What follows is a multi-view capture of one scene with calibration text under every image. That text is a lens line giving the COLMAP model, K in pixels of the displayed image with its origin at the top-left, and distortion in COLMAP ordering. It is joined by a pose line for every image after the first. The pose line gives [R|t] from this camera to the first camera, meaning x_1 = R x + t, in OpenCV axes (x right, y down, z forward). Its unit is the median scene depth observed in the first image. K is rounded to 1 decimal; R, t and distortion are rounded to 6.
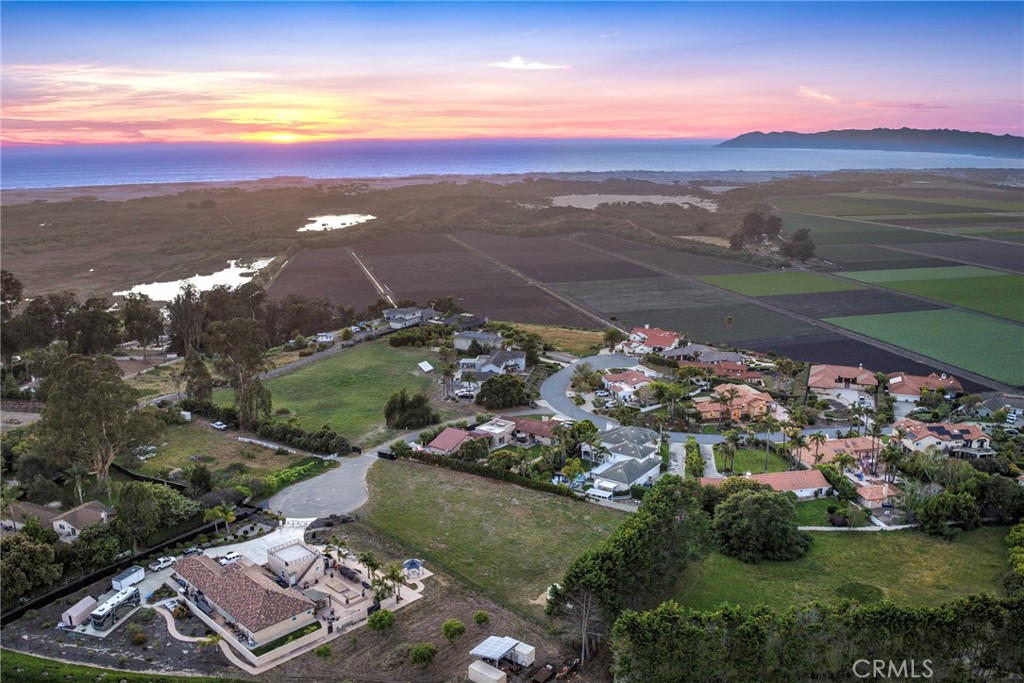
lens RADIAL K [[847.3, 0, 517.4], [0, 847.3, 340.7], [0, 0, 1]] dist [-0.094609, -0.035955]
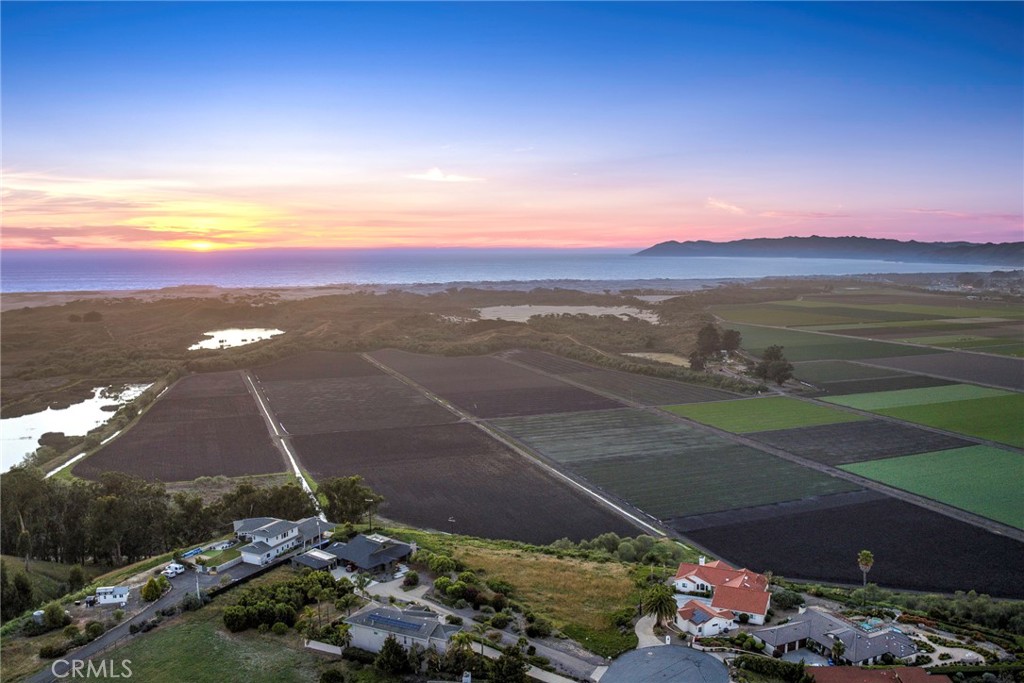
lens RADIAL K [[847.3, 0, 520.0], [0, 847.3, 344.4], [0, 0, 1]] dist [-0.094609, -0.035955]
pose [[0.995307, -0.006411, 0.096552, -0.024810], [0.018130, 0.992487, -0.120997, -0.117043], [-0.095051, 0.122180, 0.987946, 0.553645]]
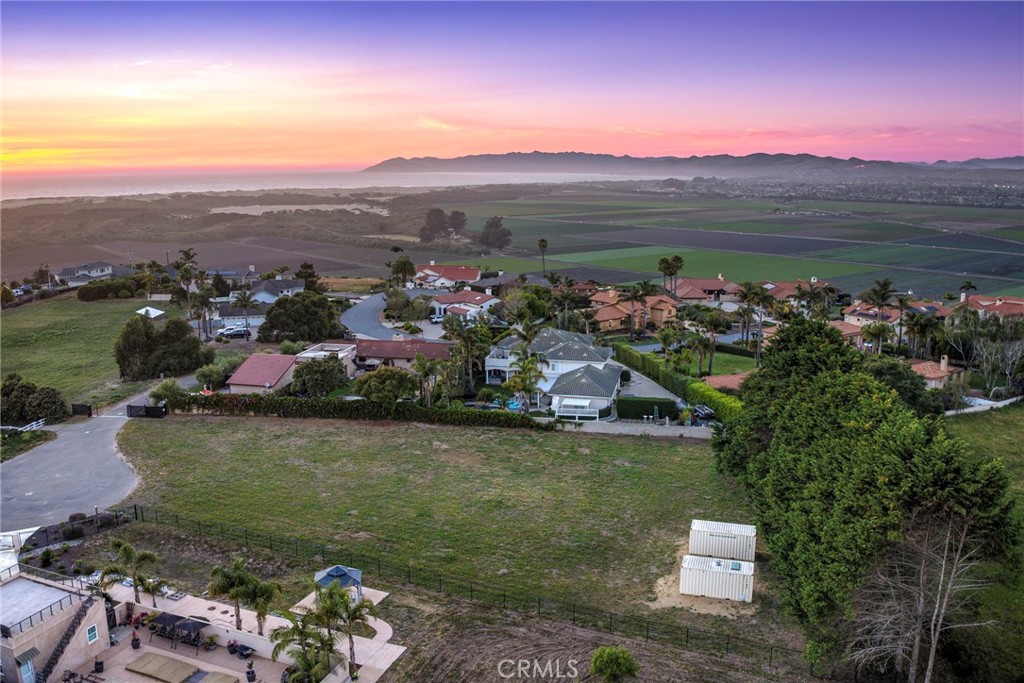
lens RADIAL K [[847.3, 0, 518.0], [0, 847.3, 340.4], [0, 0, 1]] dist [-0.094609, -0.035955]
pose [[0.916520, -0.074971, 0.392899, -0.106422], [0.087865, 0.996021, -0.014907, 0.090125], [-0.390218, 0.048185, 0.919461, 0.320987]]
